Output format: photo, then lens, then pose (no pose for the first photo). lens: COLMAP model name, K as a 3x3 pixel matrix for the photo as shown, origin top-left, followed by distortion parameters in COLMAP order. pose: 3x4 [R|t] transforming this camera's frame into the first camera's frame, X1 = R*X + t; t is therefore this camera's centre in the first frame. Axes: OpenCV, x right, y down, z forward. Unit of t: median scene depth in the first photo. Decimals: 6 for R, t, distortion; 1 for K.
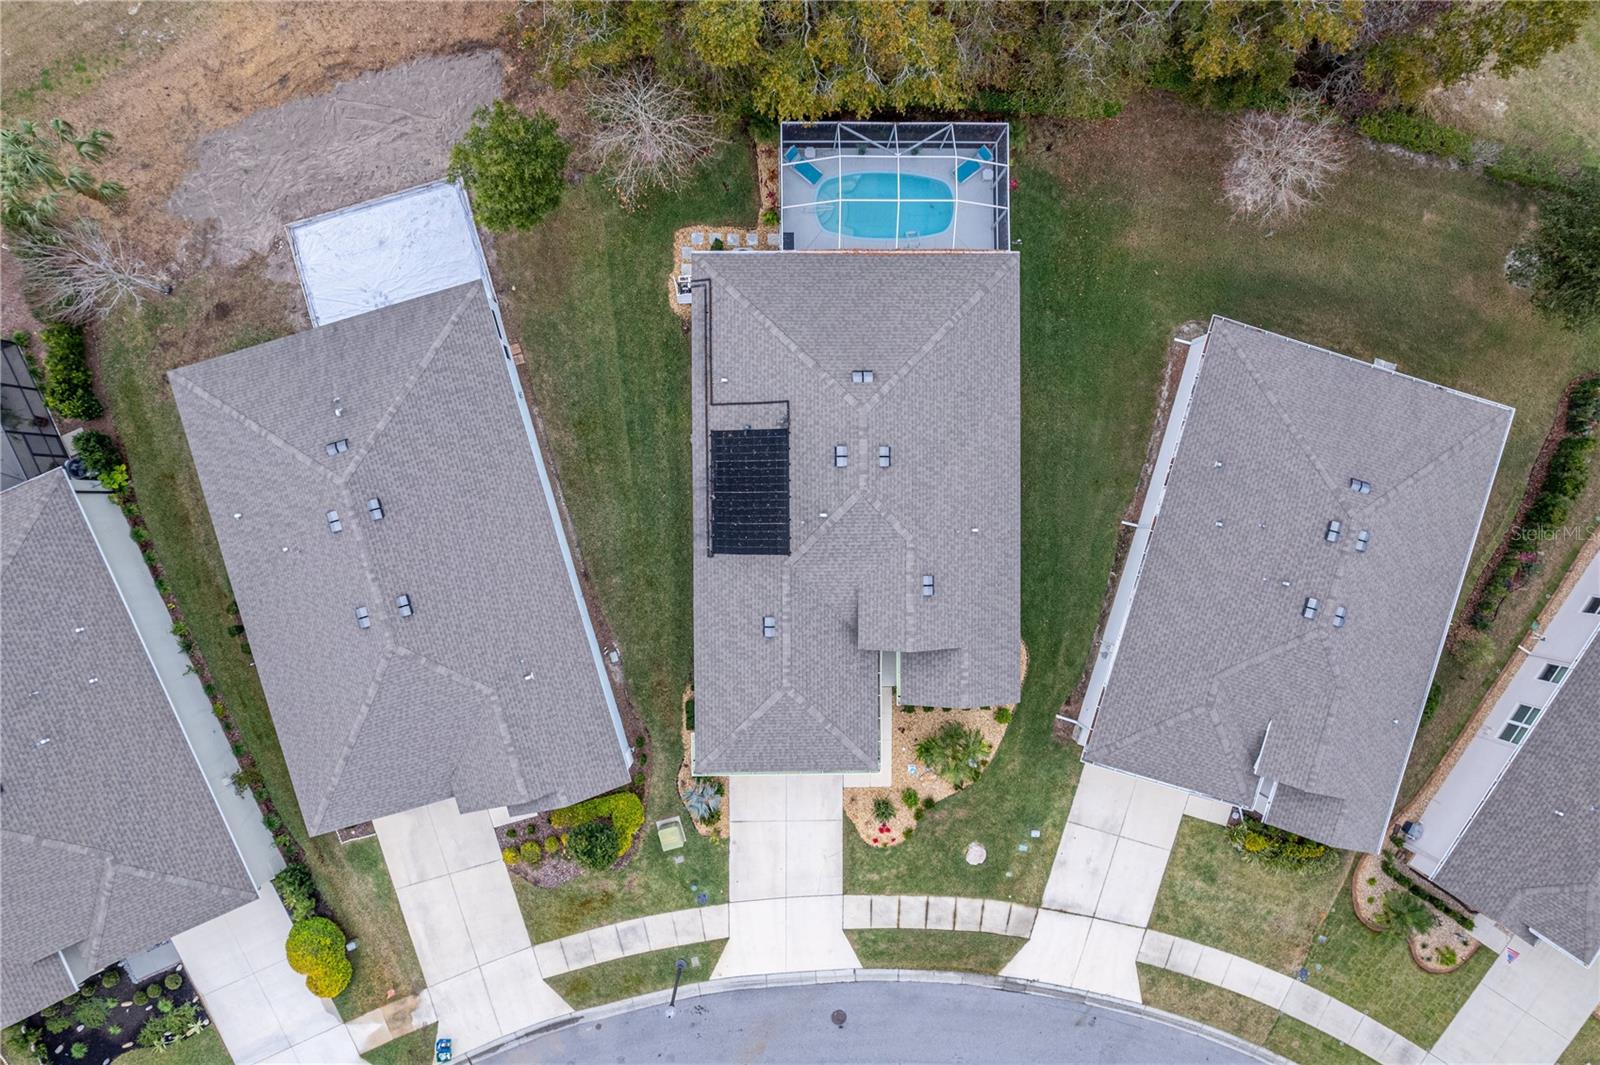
lens RADIAL K [[1028.3, 0, 800.0], [0, 1028.3, 532.5], [0, 0, 1]] dist [-0.079326, 0.071836]
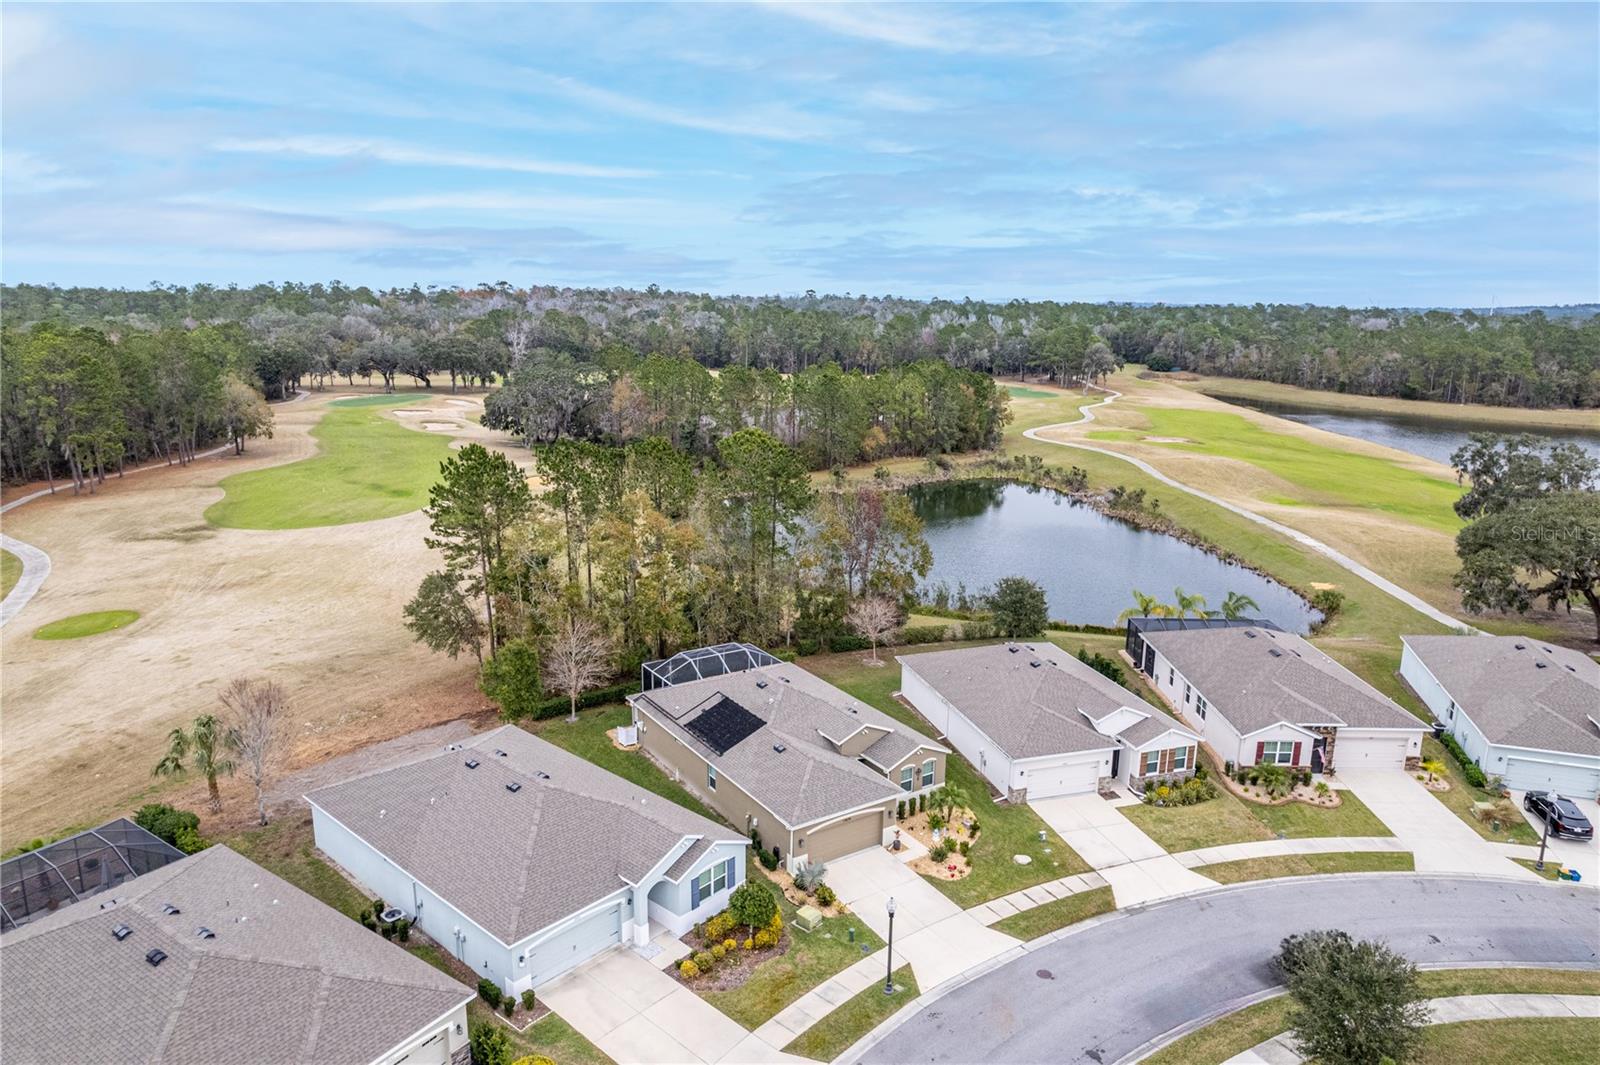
lens RADIAL K [[1028.3, 0, 800.0], [0, 1028.3, 532.5], [0, 0, 1]] dist [-0.079326, 0.071836]
pose [[0.839060, -0.129927, 0.528297, -0.656767], [0.543871, 0.176172, -0.820468, 1.112606], [0.013530, 0.975747, 0.218482, 0.336741]]
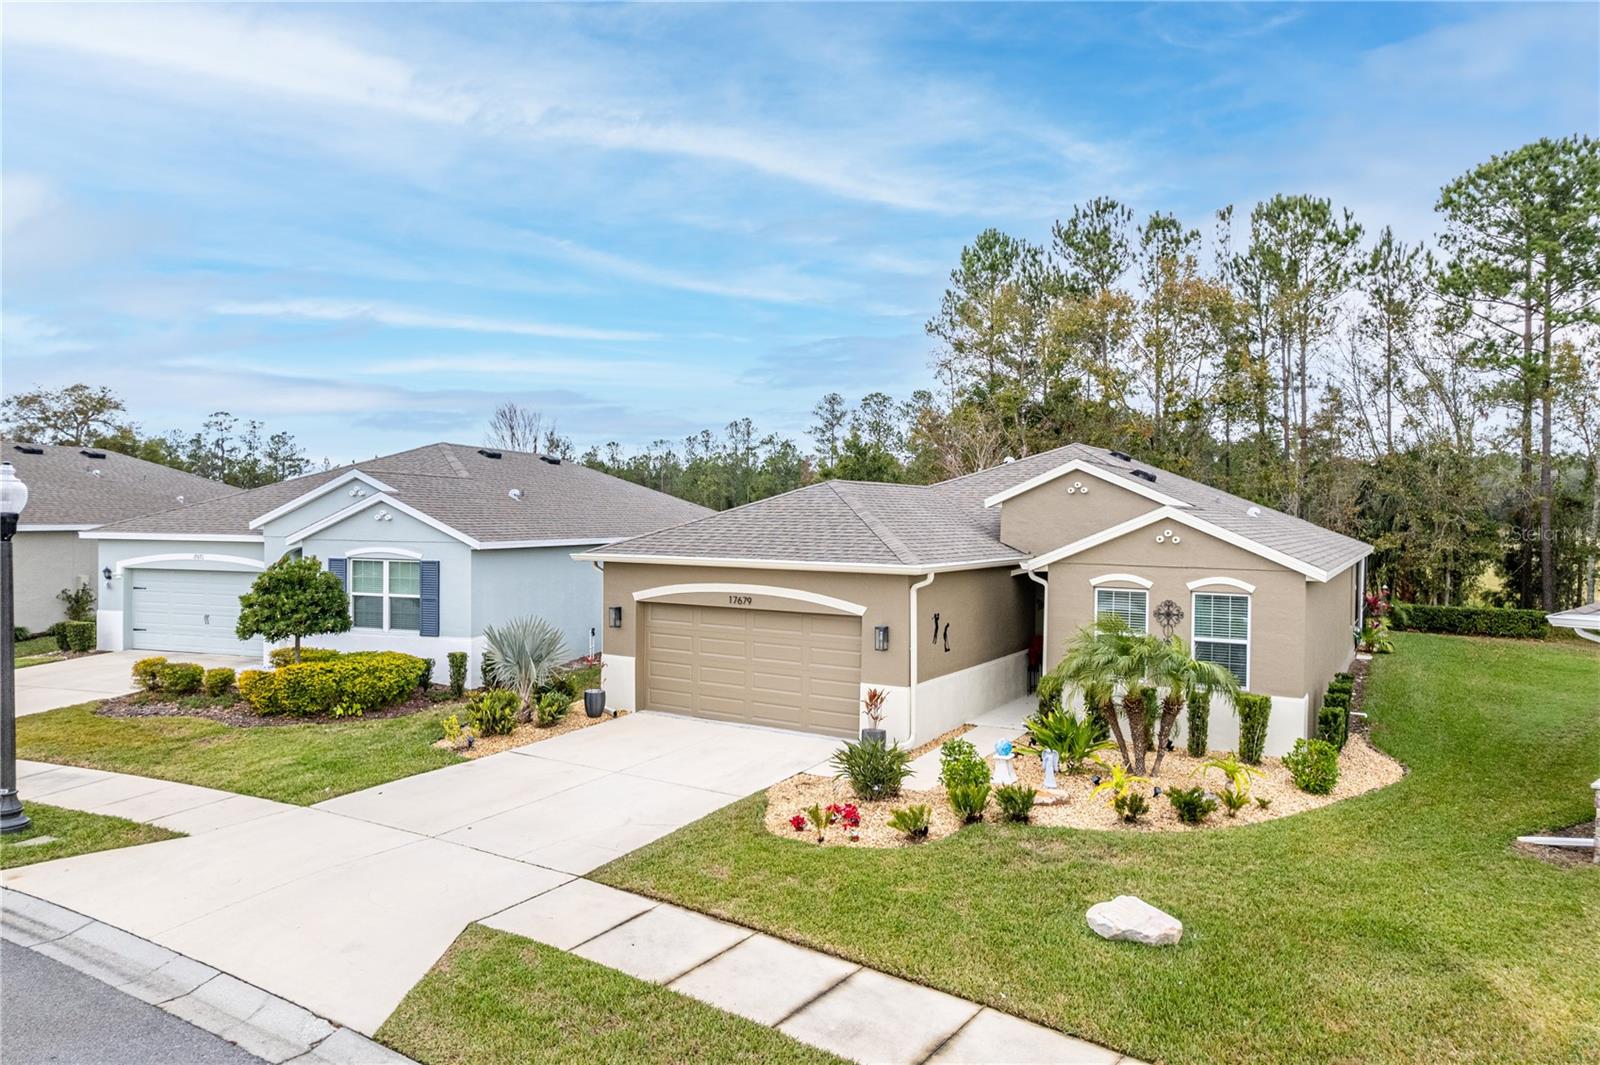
lens RADIAL K [[1028.3, 0, 800.0], [0, 1028.3, 532.5], [0, 0, 1]] dist [-0.079326, 0.071836]
pose [[0.847858, -0.006897, -0.530178, 0.229240], [-0.530223, -0.009969, -0.847800, 0.547662], [0.000562, 0.999927, -0.012109, 0.913924]]
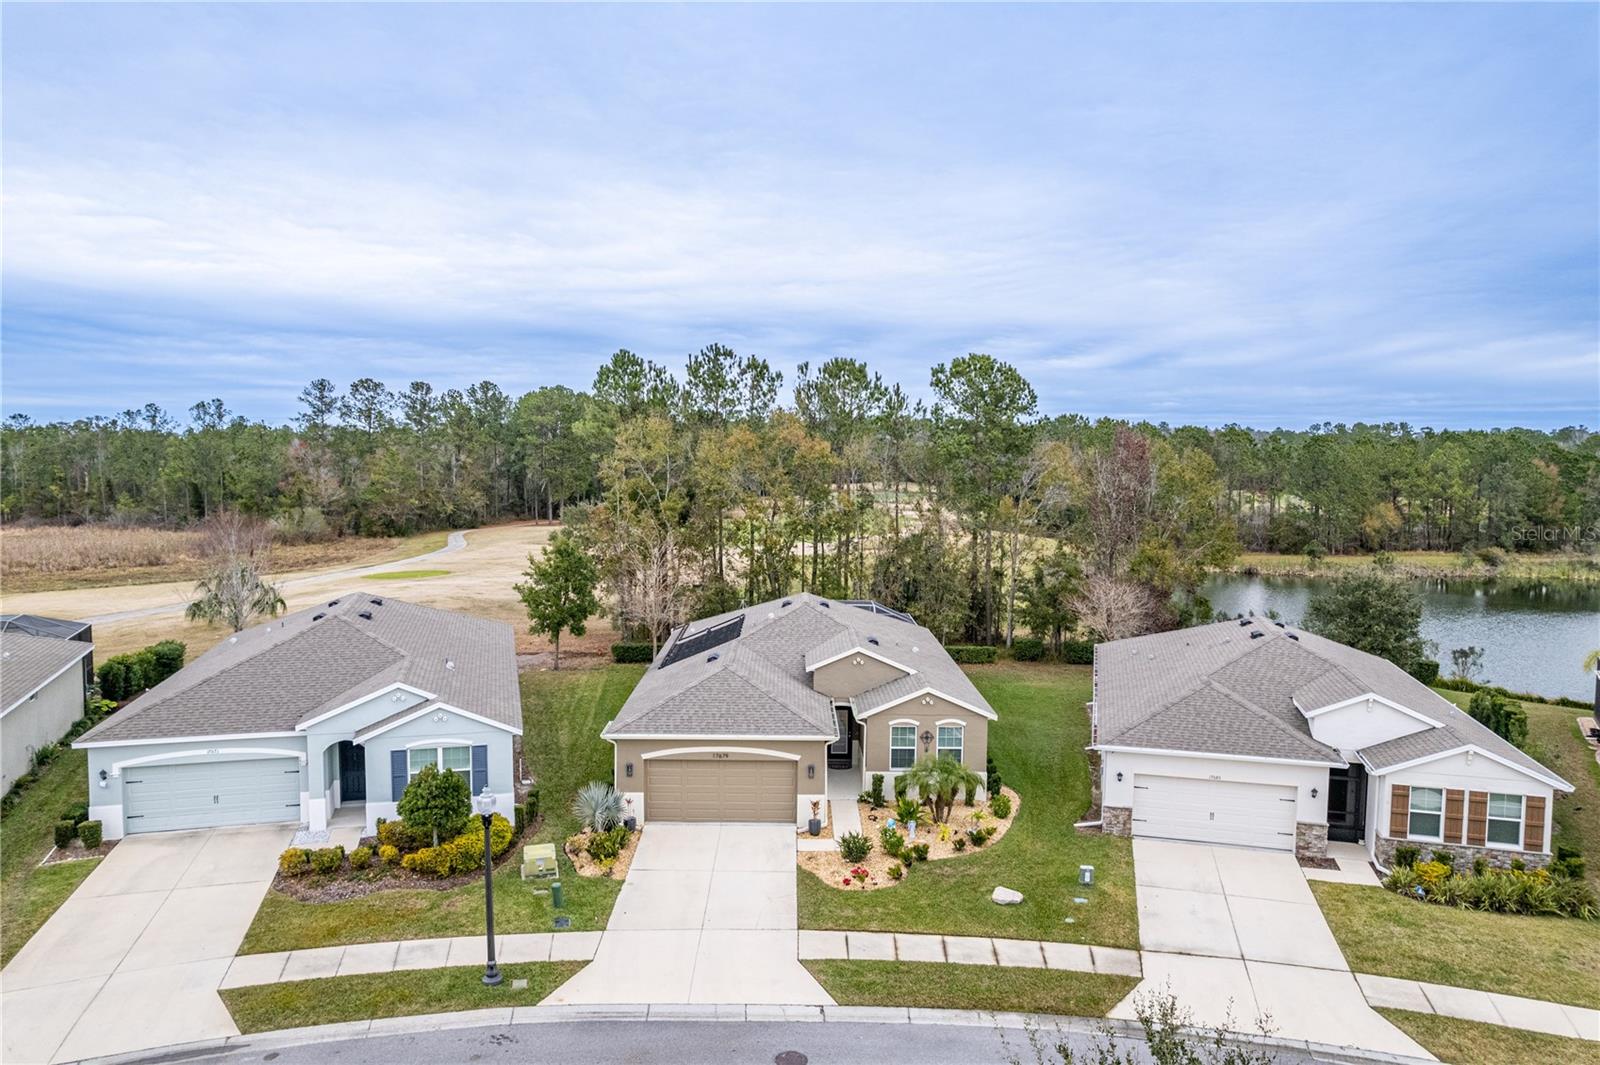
lens RADIAL K [[1028.3, 0, 800.0], [0, 1028.3, 532.5], [0, 0, 1]] dist [-0.079326, 0.071836]
pose [[0.999903, -0.013542, 0.003274, 0.044474], [0.004036, 0.056625, -0.998387, 0.934059], [0.013334, 0.998304, 0.056674, 0.734642]]
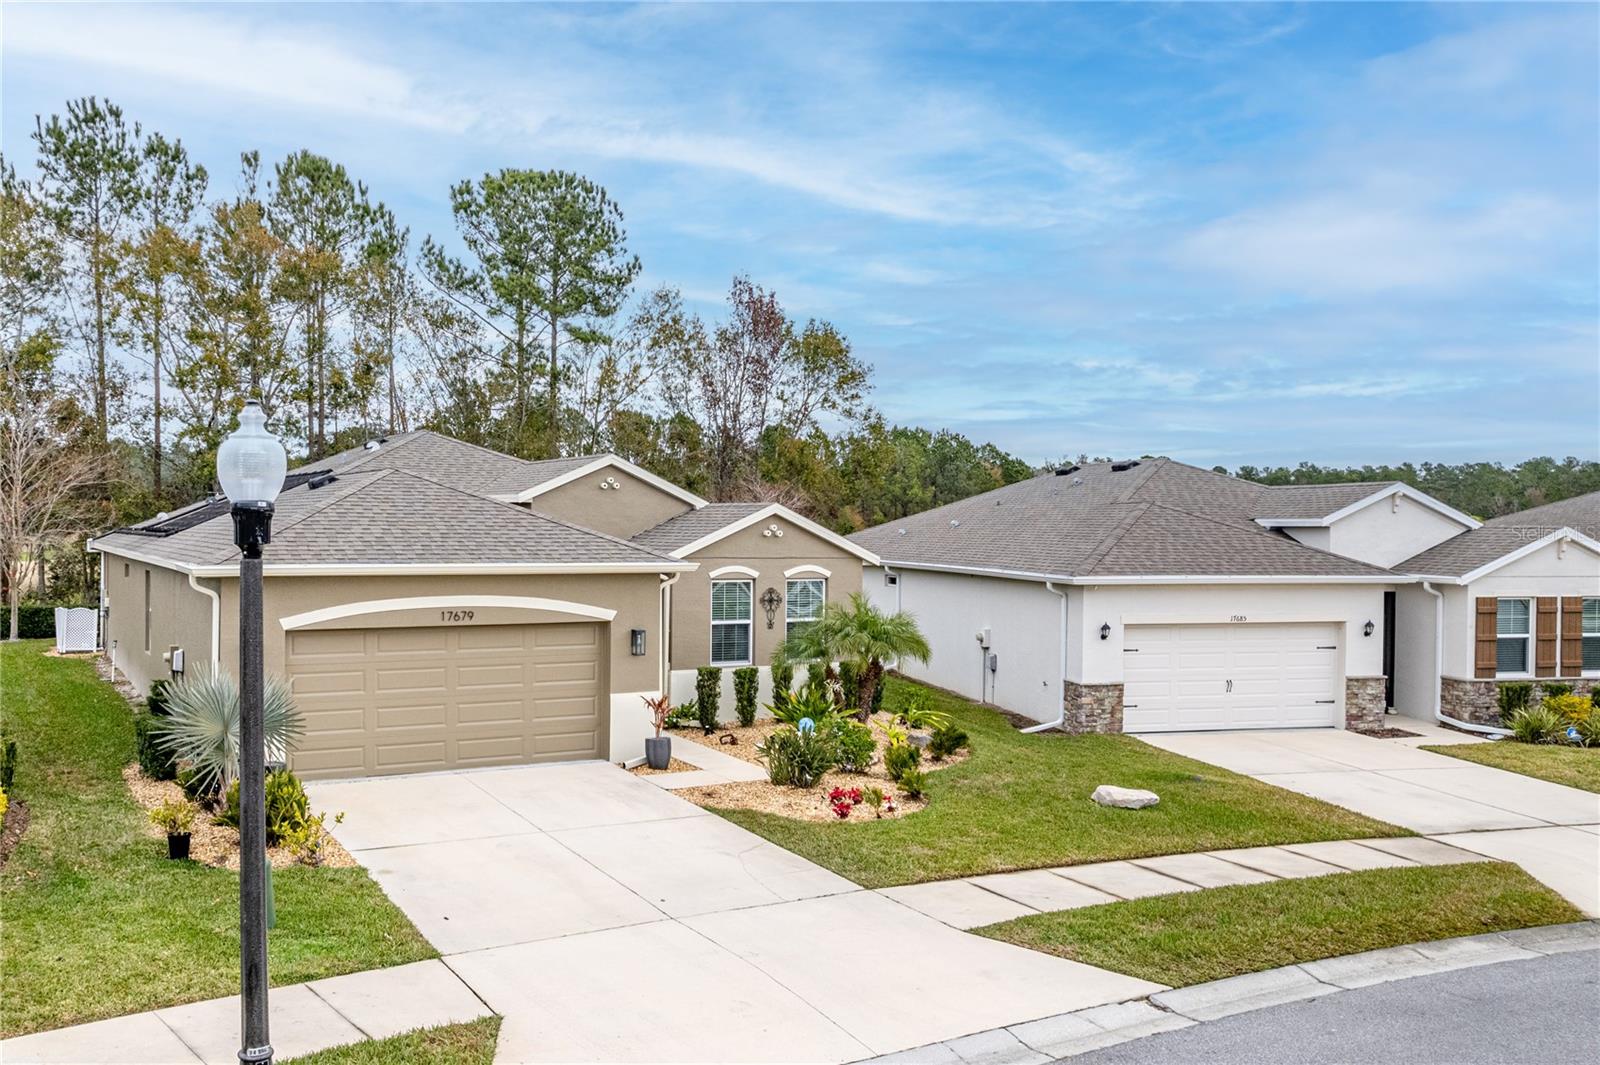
lens RADIAL K [[1311.8, 0, 657.0], [0, 1311.8, 537.3], [0, 0, 1]] dist [-0.065202, 0.048116]
pose [[0.889815, -0.019593, 0.455901, -0.149067], [0.455893, -0.005175, -0.890020, 0.617248], [0.019797, 0.999795, 0.004328, 0.910226]]
